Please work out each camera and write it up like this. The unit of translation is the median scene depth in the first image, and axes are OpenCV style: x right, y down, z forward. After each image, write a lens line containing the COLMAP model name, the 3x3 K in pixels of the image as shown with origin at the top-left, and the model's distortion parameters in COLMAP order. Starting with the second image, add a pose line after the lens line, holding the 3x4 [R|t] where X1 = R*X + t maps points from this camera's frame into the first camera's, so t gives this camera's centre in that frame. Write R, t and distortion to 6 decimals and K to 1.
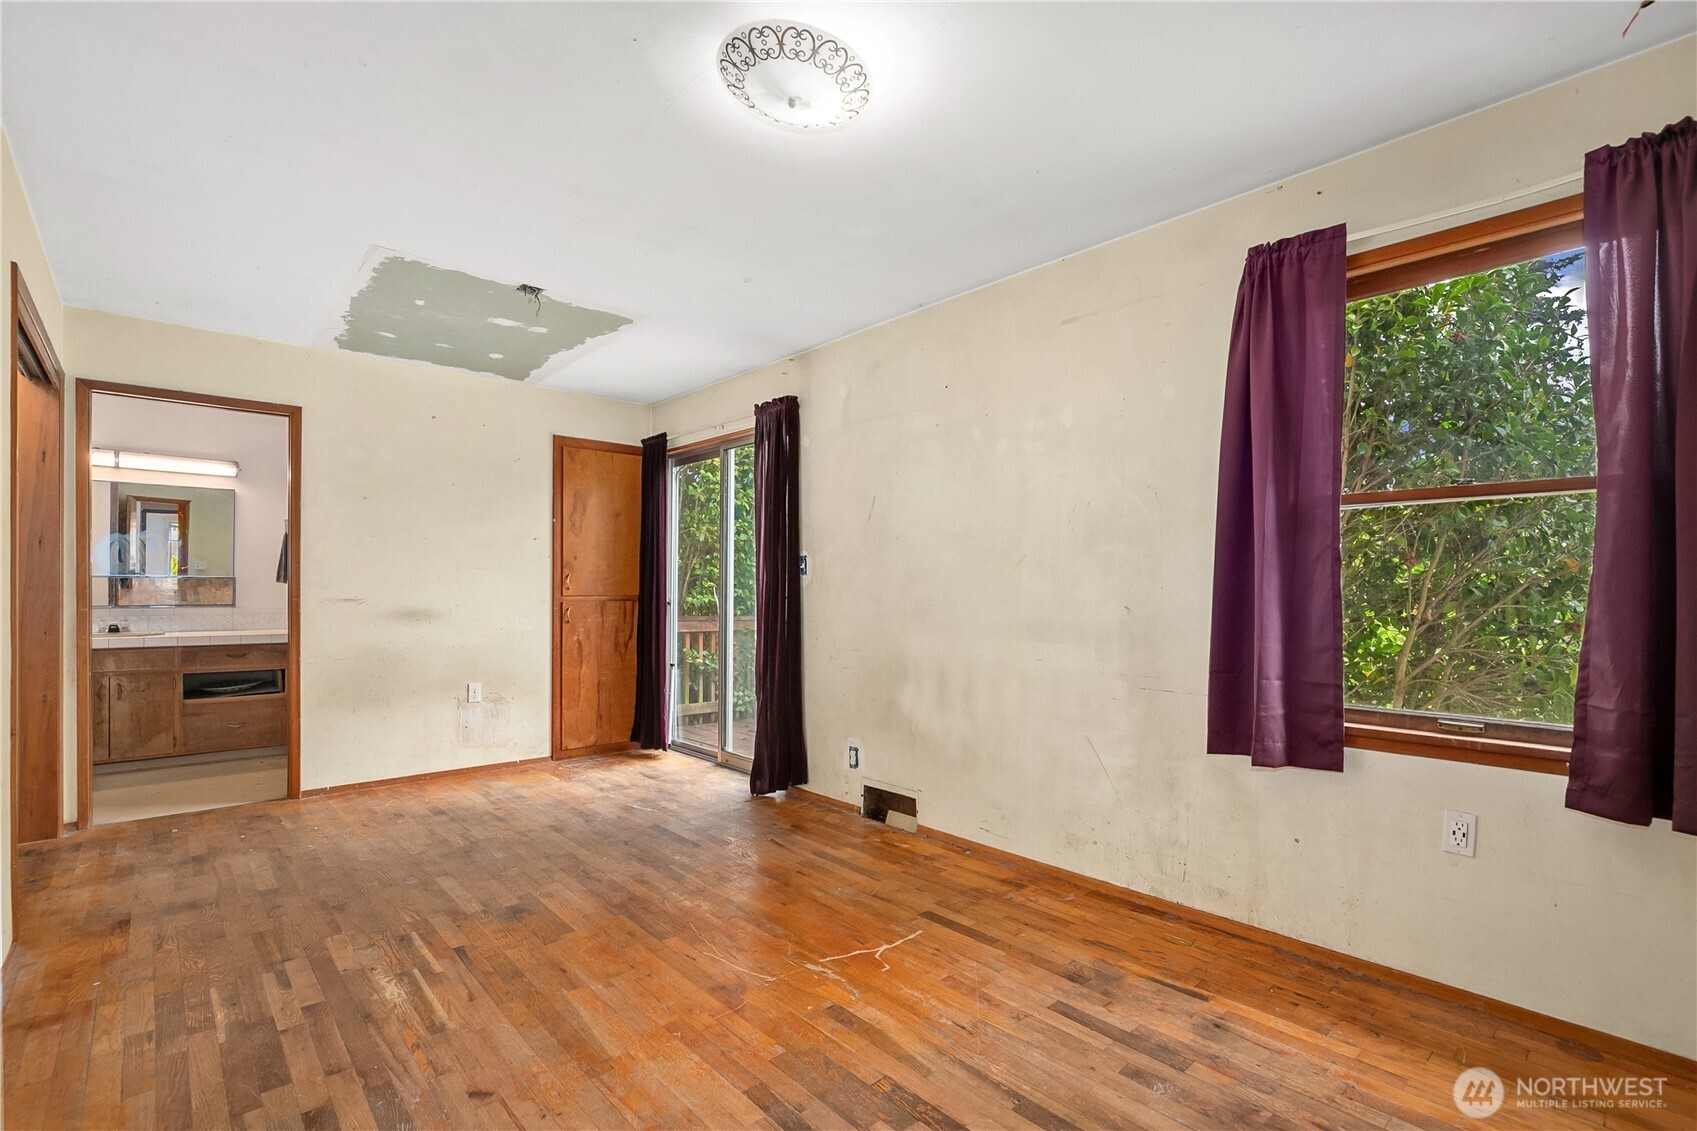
lens RADIAL K [[763.6, 0, 840.1], [0, 763.6, 601.7], [0, 0, 1]] dist [-0.002065, -0.000077]
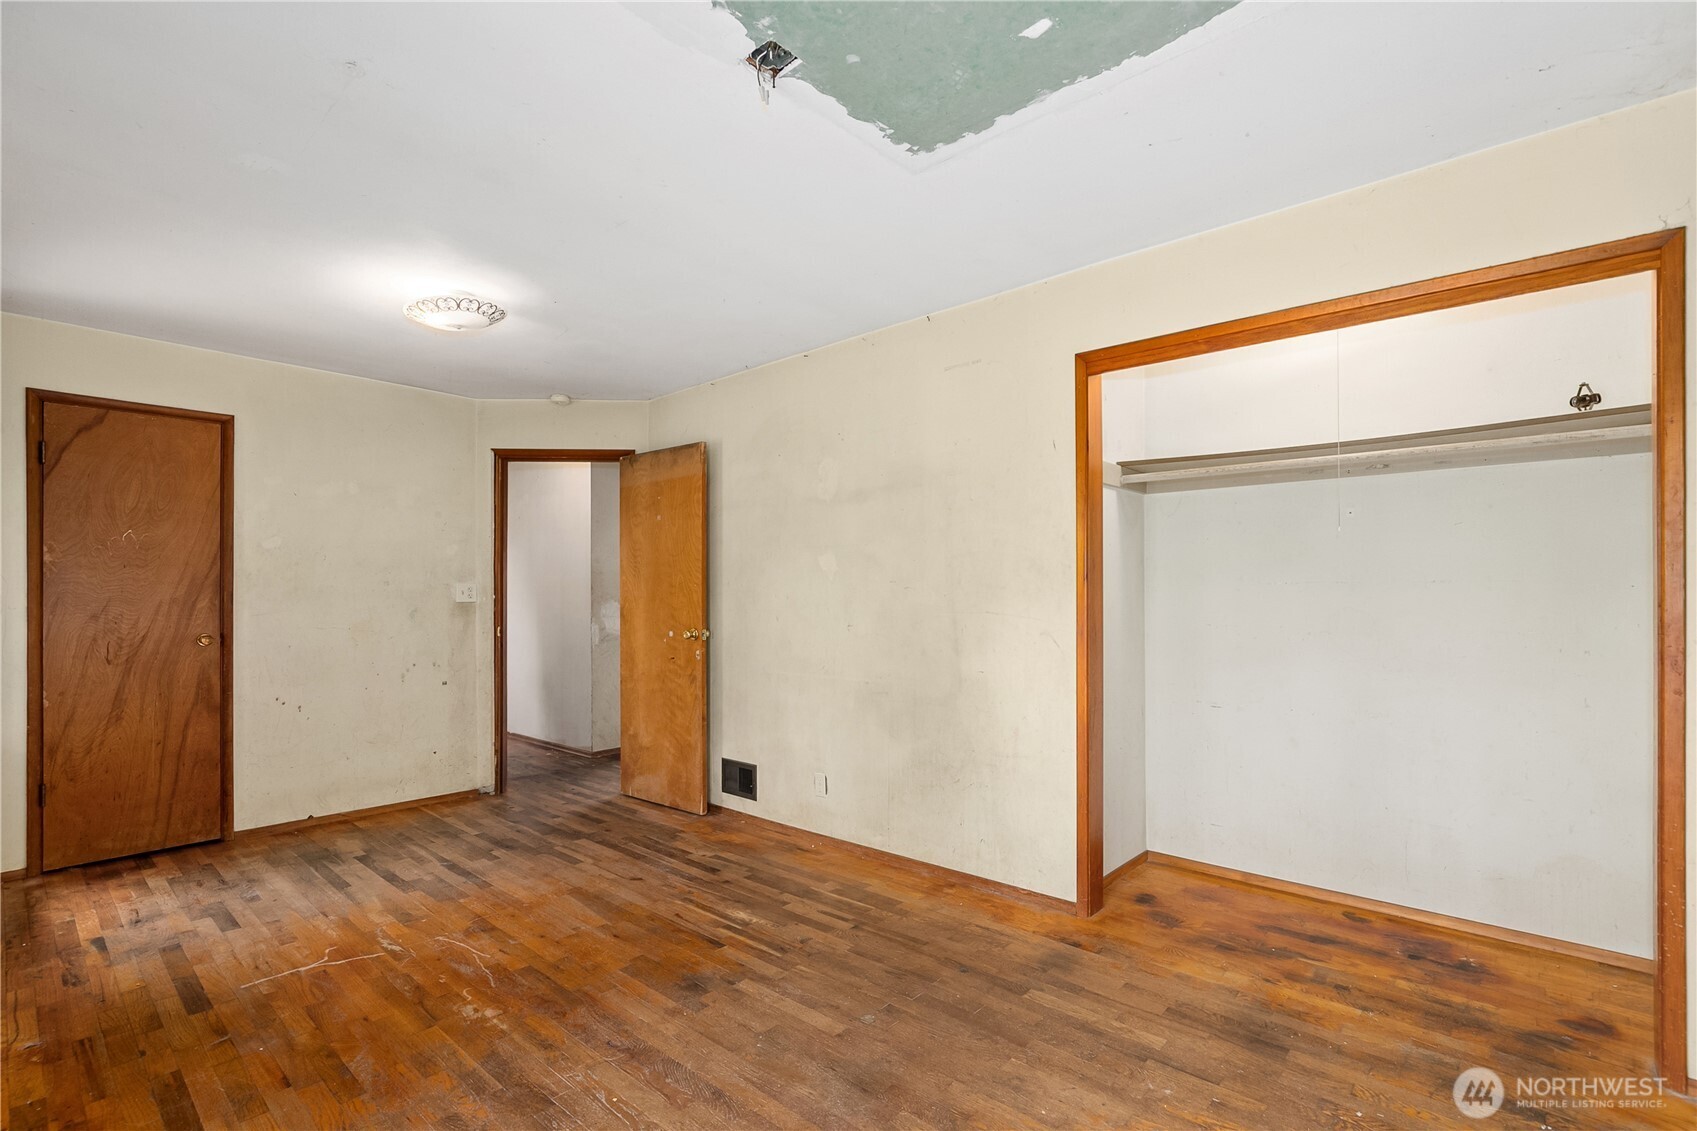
lens RADIAL K [[777.9, 0, 860.8], [0, 777.9, 576.4], [0, 0, 1]] dist [-0.011460, 0.000639]
pose [[-0.992571, -0.000678, -0.121668, -0.608561], [0.000223, 0.999973, -0.007393, -0.078166], [0.121670, -0.007365, -0.992543, 2.313329]]
